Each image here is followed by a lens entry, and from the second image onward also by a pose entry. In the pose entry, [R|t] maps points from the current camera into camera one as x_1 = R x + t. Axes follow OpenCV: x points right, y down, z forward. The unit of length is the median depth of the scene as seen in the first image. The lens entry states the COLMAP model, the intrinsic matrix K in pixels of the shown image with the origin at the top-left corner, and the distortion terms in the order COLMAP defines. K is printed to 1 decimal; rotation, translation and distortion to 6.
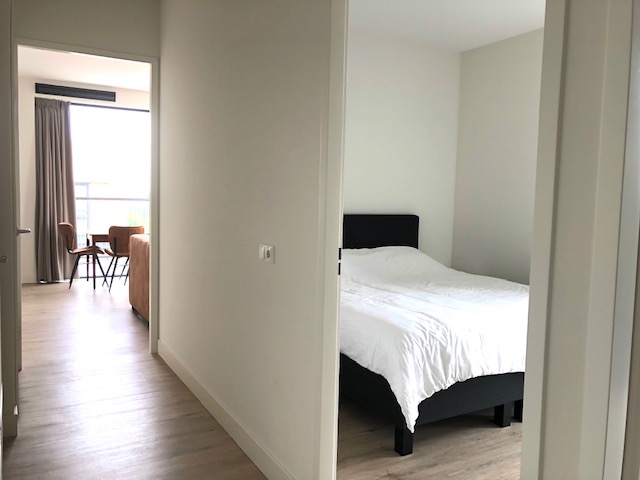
lens RADIAL K [[531.8, 0, 319.2], [0, 531.8, 236.2], [0, 0, 1]] dist [0.010431, 0.007279]
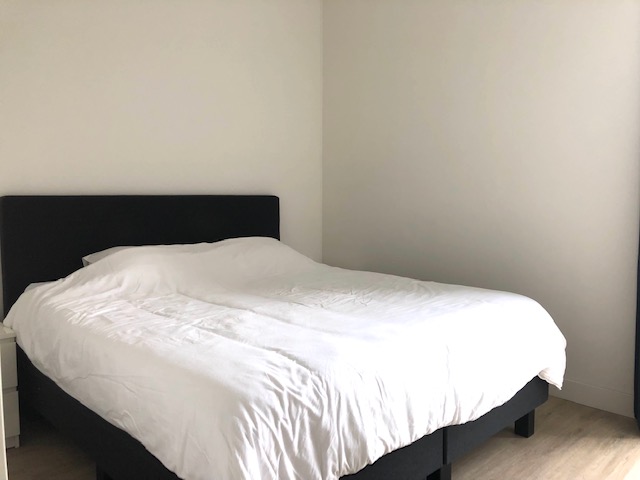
lens RADIAL K [[531.8, 0, 319.2], [0, 531.8, 236.2], [0, 0, 1]] dist [0.010431, 0.007279]
pose [[0.970023, -0.047416, 0.238342, 0.113740], [0.045564, 0.998873, 0.013276, 0.019310], [-0.238703, -0.002018, 0.971091, 0.464043]]
